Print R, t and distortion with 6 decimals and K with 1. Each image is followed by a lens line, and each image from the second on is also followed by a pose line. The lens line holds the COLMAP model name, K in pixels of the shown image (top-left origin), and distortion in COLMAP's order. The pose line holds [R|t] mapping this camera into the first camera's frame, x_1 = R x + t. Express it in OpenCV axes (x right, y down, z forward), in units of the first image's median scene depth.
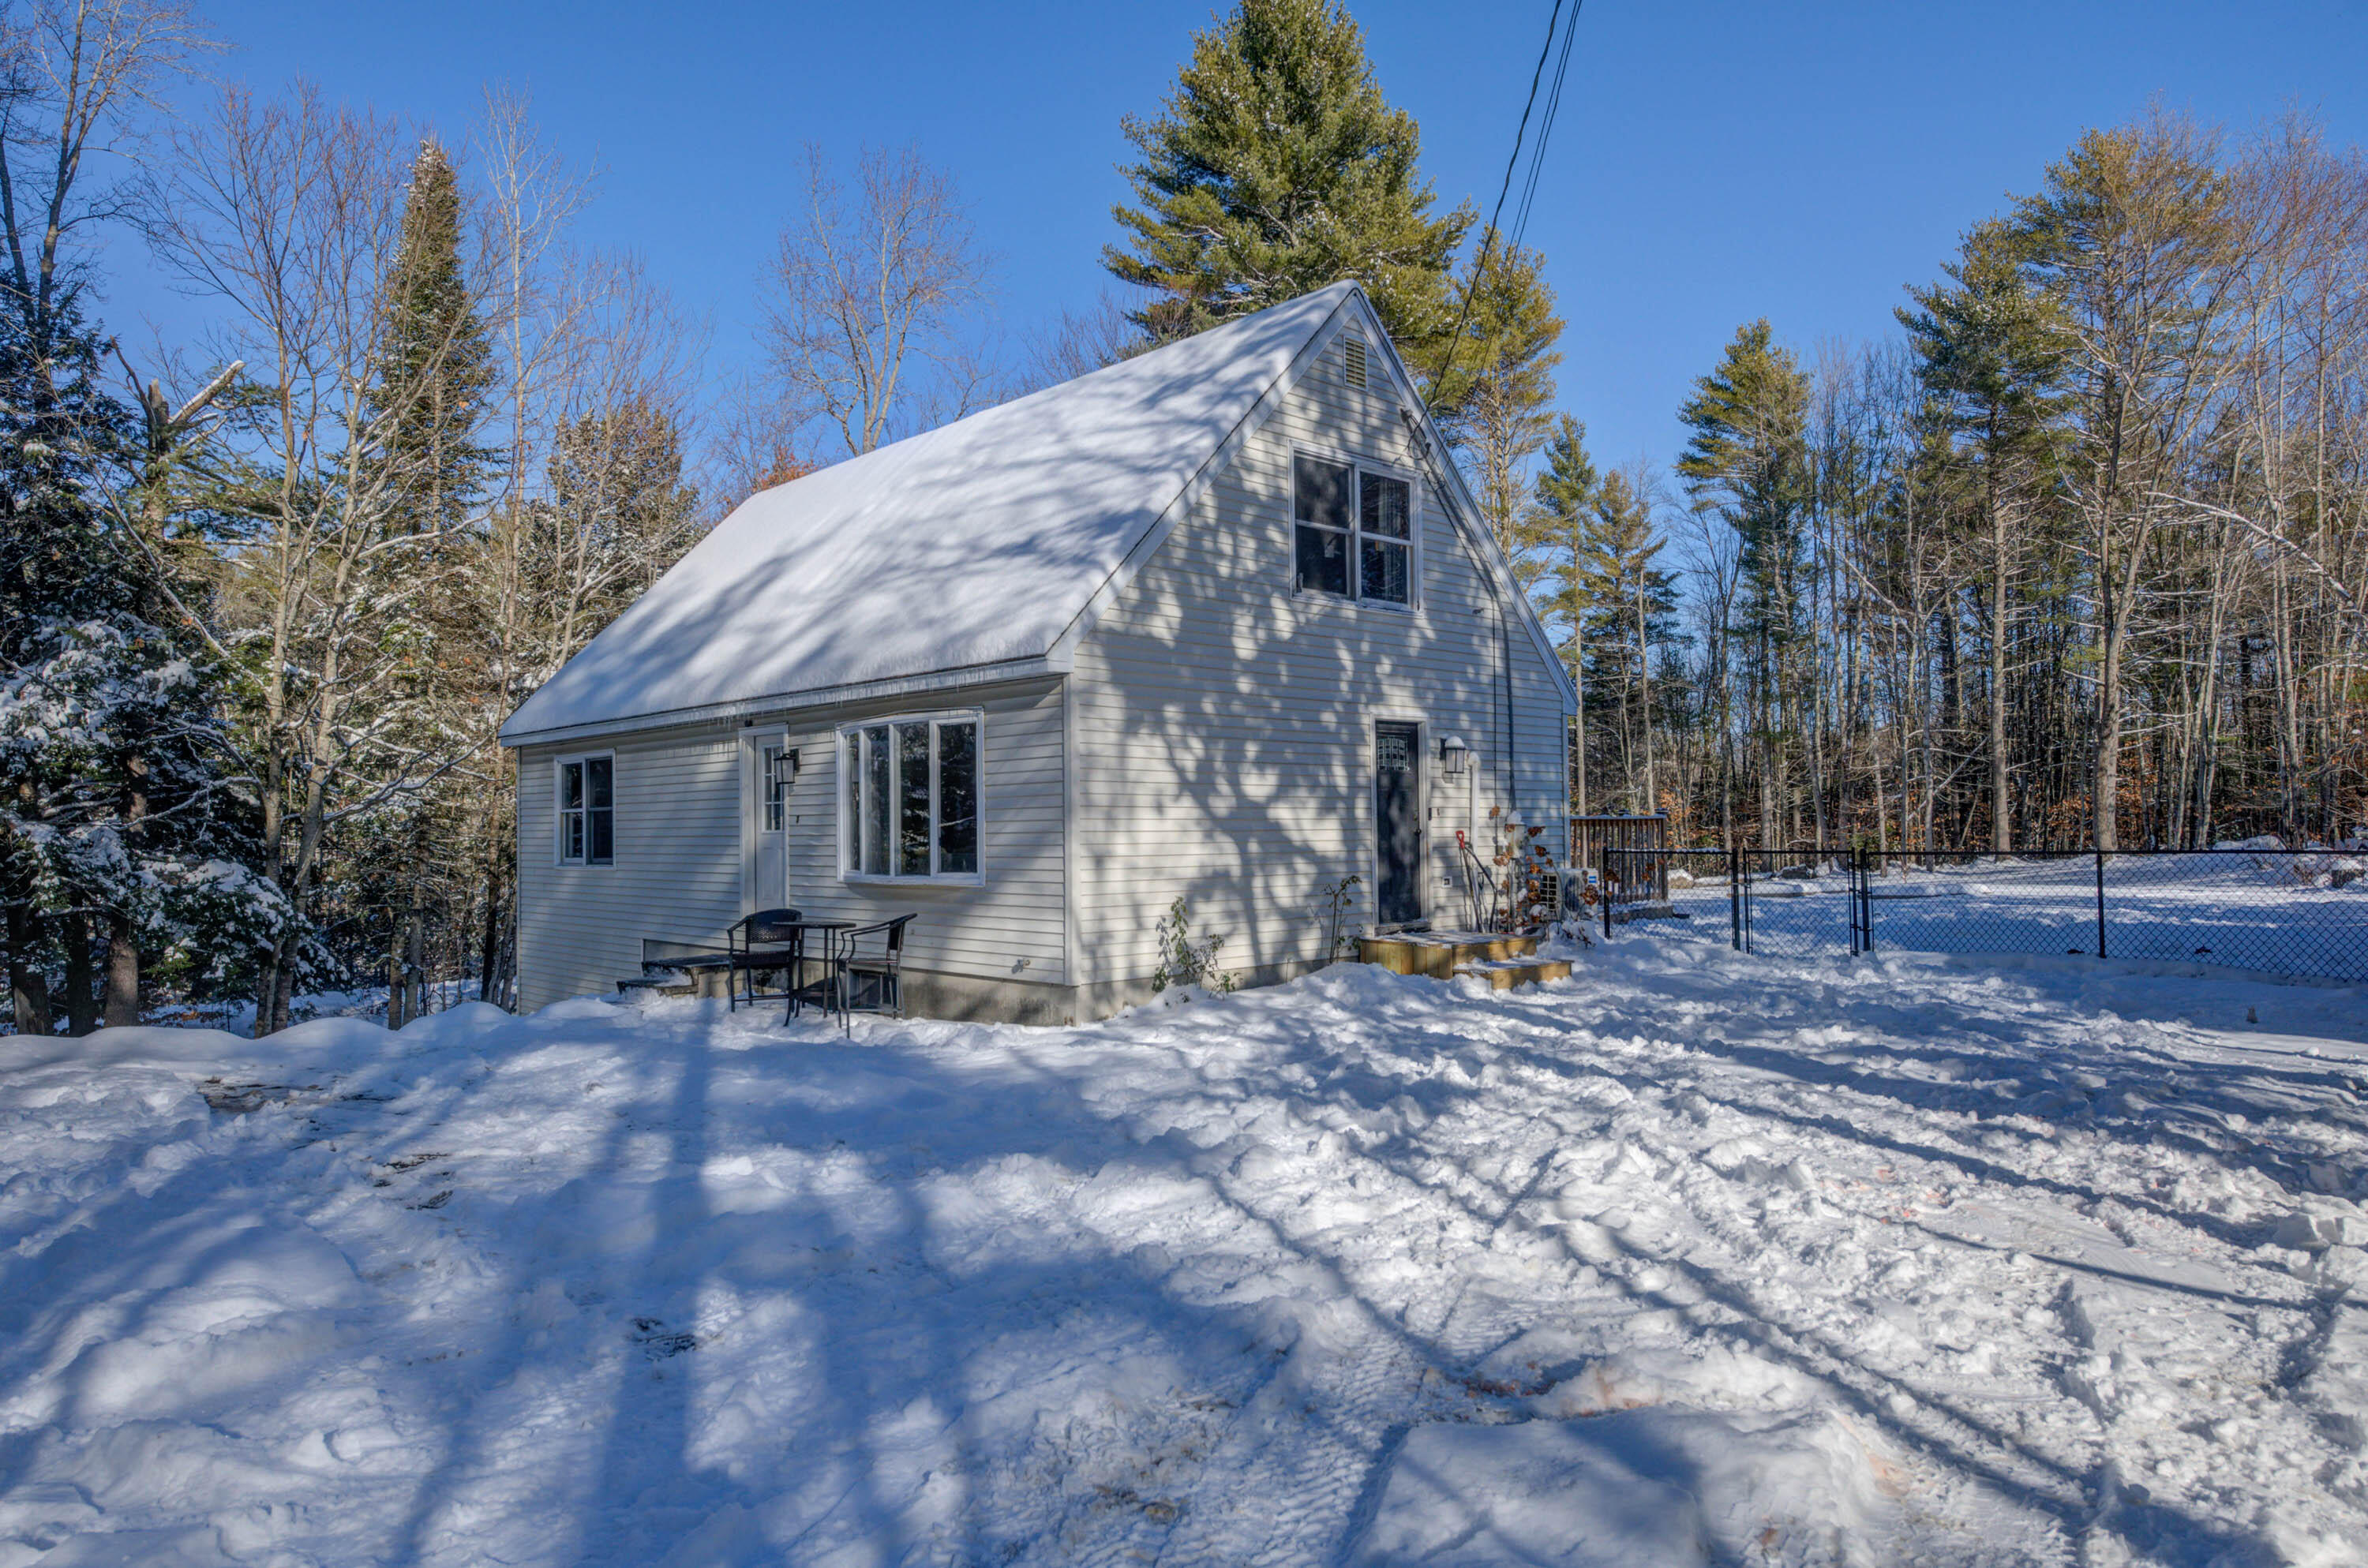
lens RADIAL K [[1479.1, 0, 1187.9], [0, 1479.1, 776.3], [0, 0, 1]] dist [-0.006424, 0.003659]
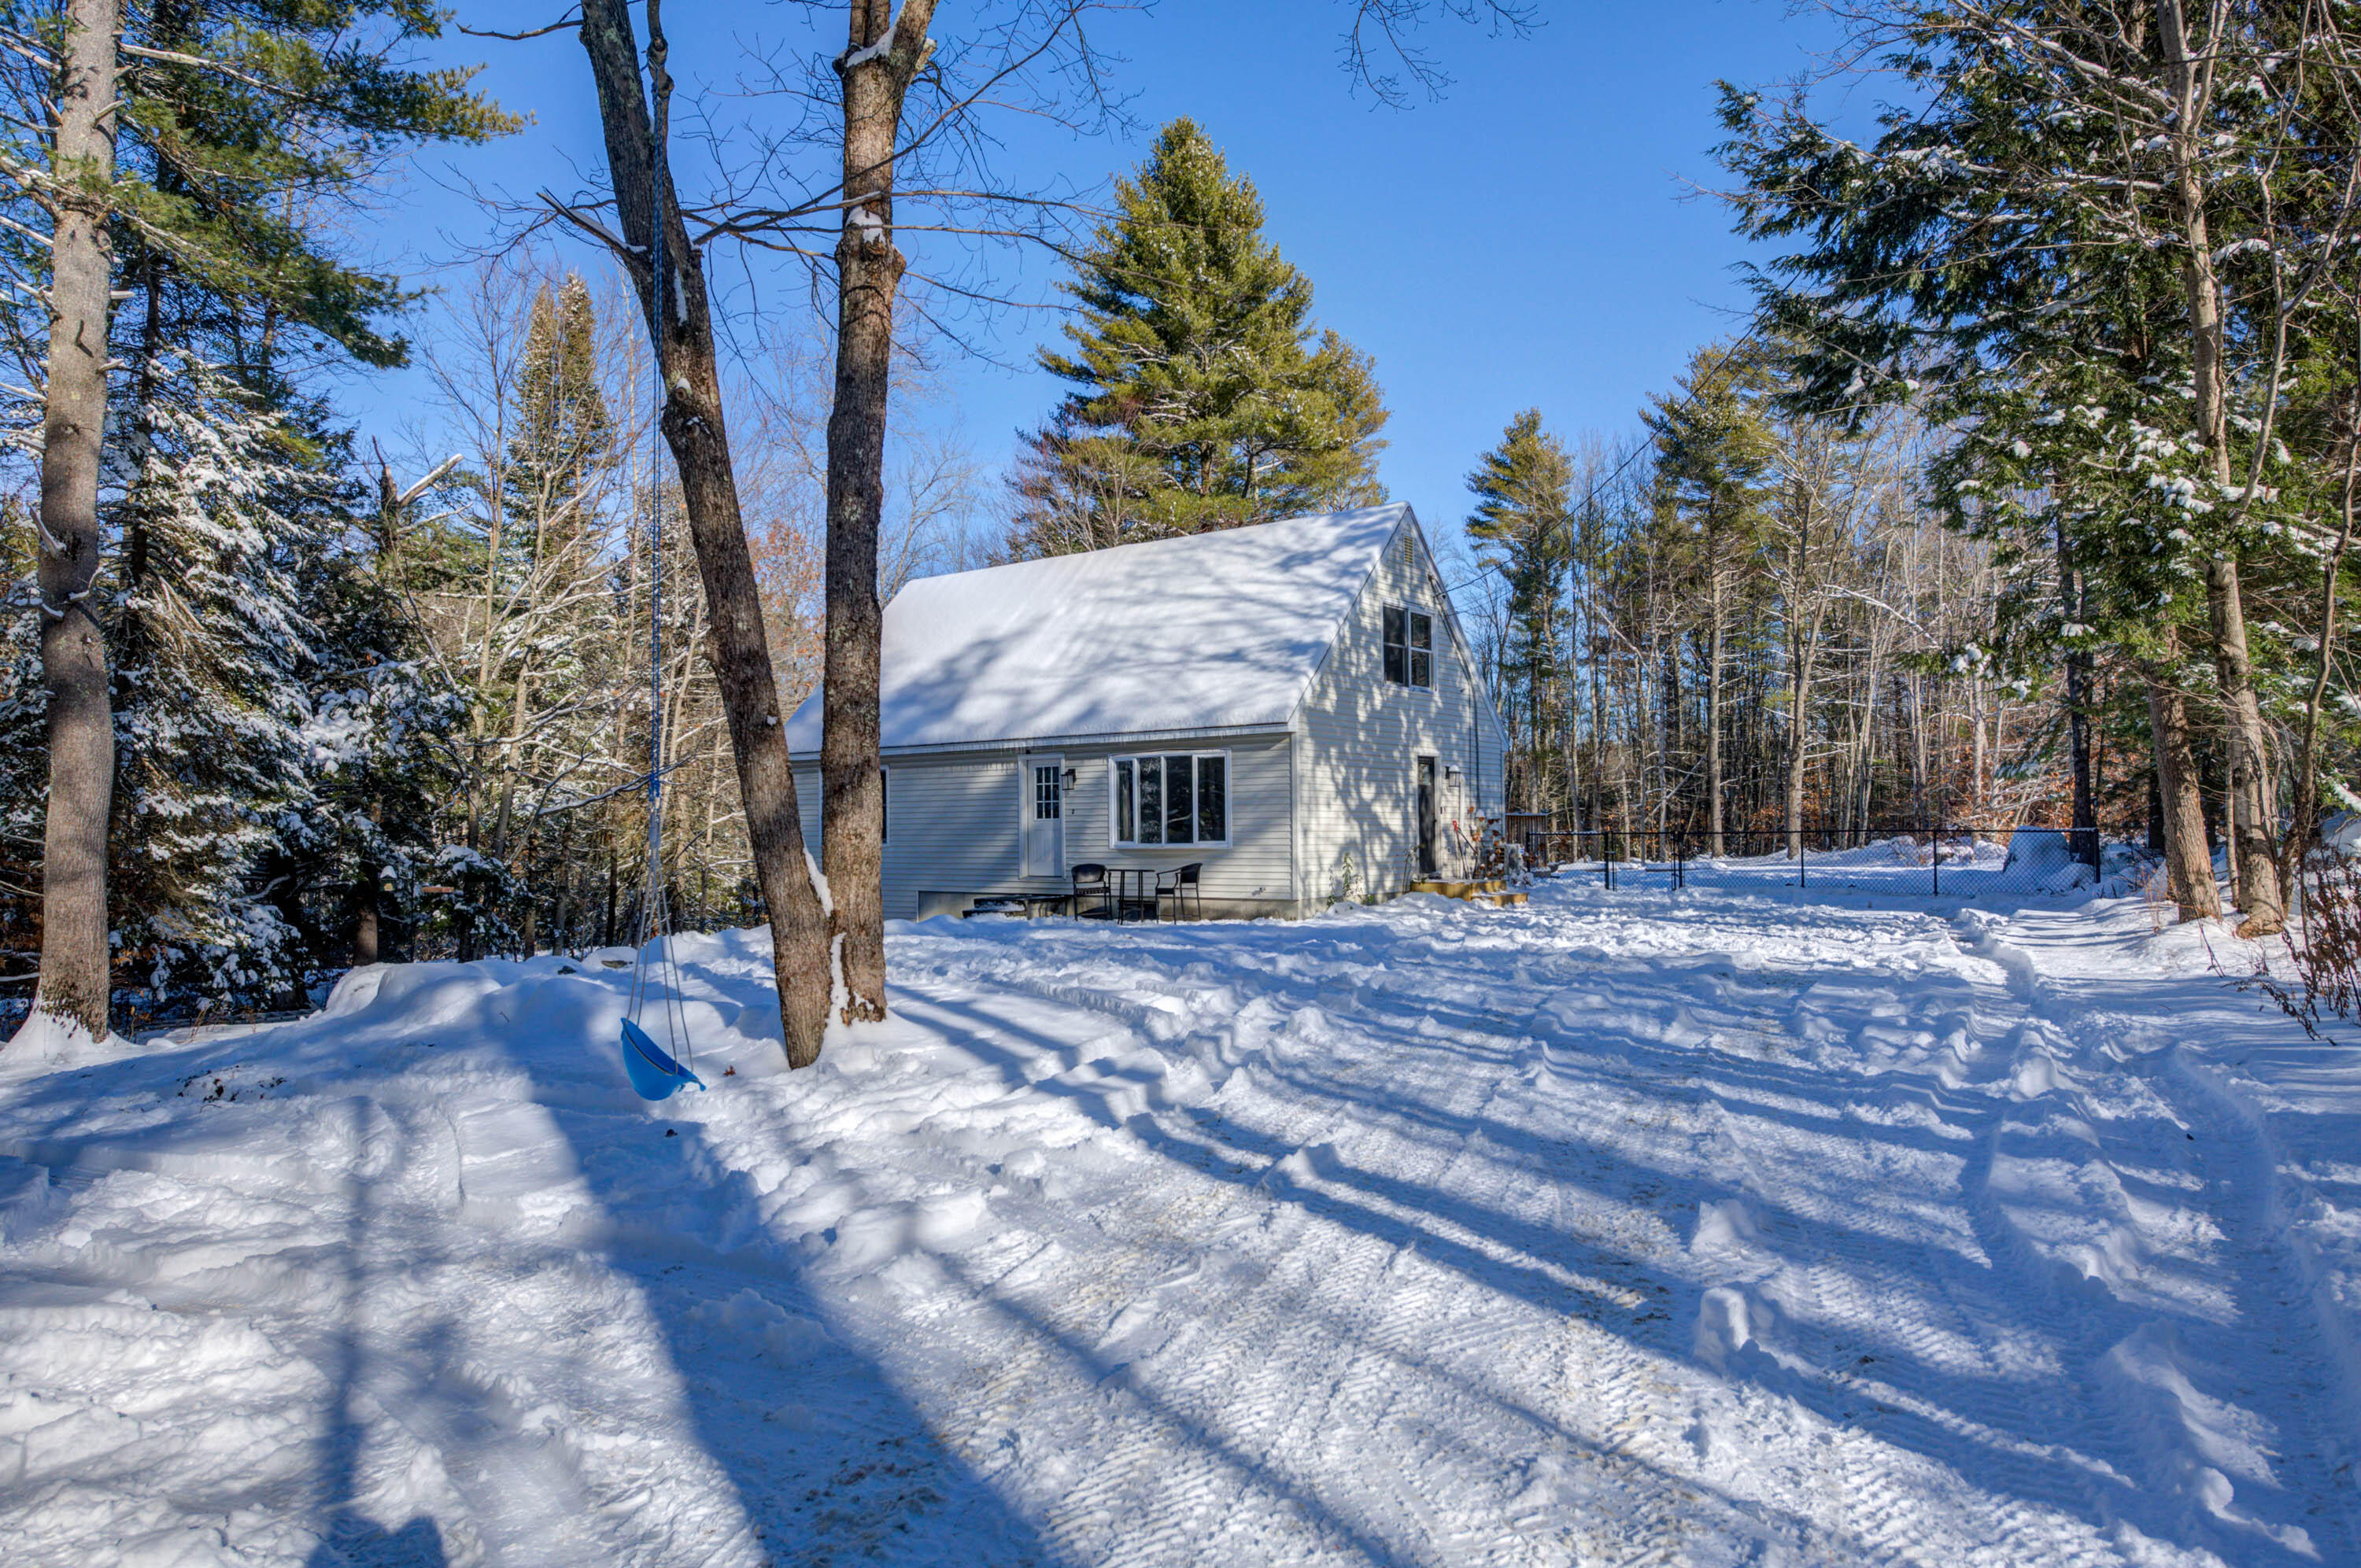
lens RADIAL K [[1474.7, 0, 1188.3], [0, 1474.7, 779.4], [0, 0, 1]] dist [-0.006424, 0.003659]
pose [[0.985680, 0.008233, 0.168425, -0.118166], [-0.007697, 0.999963, -0.003834, -0.000342], [-0.168450, 0.002483, 0.985707, -0.181388]]
